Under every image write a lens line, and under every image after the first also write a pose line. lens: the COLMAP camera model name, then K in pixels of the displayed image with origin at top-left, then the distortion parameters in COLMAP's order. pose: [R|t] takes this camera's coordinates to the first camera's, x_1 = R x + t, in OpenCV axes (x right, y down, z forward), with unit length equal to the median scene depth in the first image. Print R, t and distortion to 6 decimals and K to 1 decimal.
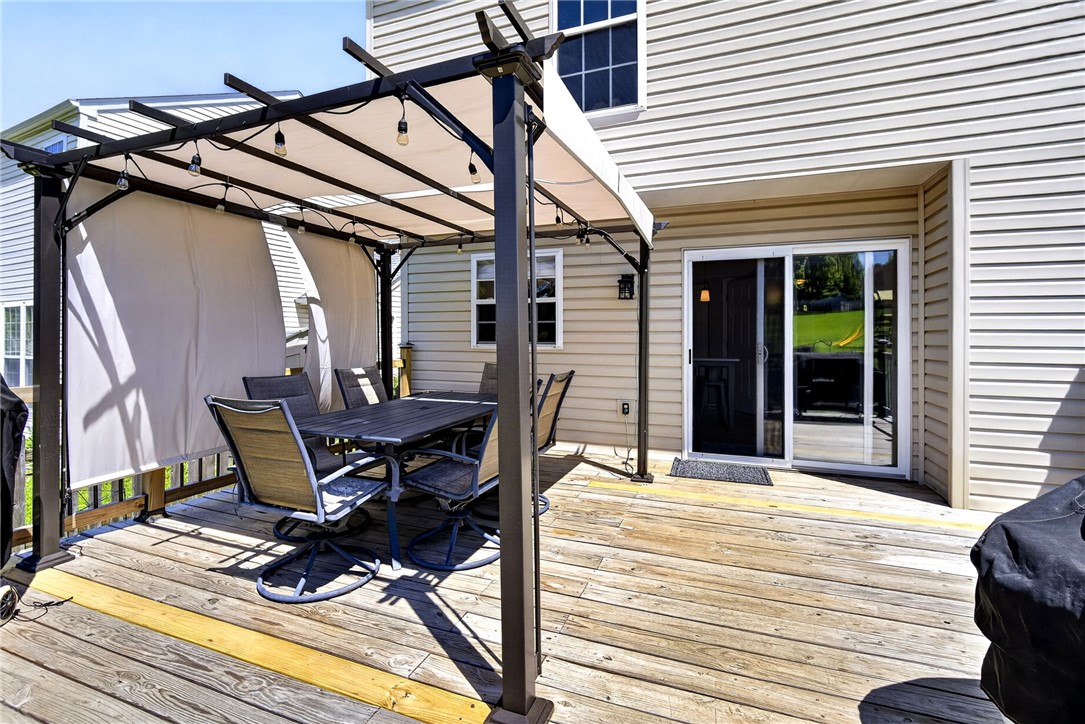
lens RADIAL K [[478.4, 0, 543.1], [0, 478.4, 348.1], [0, 0, 1]] dist [-0.002784, -0.000083]
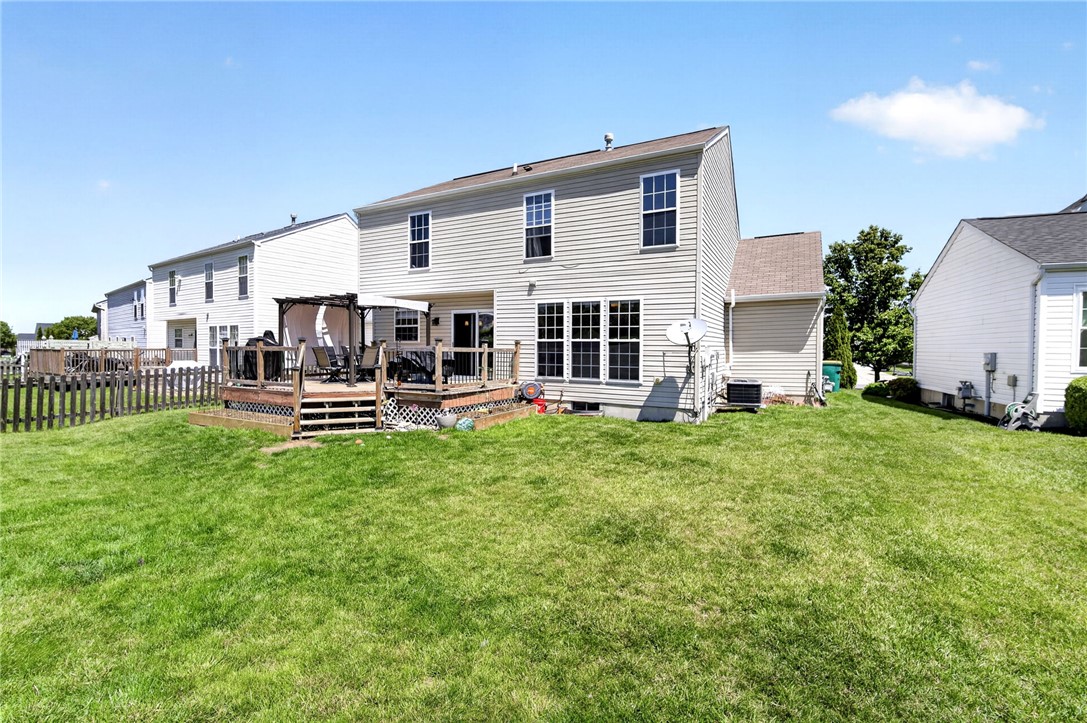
lens RADIAL K [[473.2, 0, 540.3], [0, 473.2, 349.9], [0, 0, 1]] dist [-0.007671, 0.000110]
pose [[0.992128, 0.004774, -0.125136, 1.343581], [-0.006295, 0.999911, -0.011763, 0.087327], [0.125069, 0.012458, 0.992070, -2.078415]]
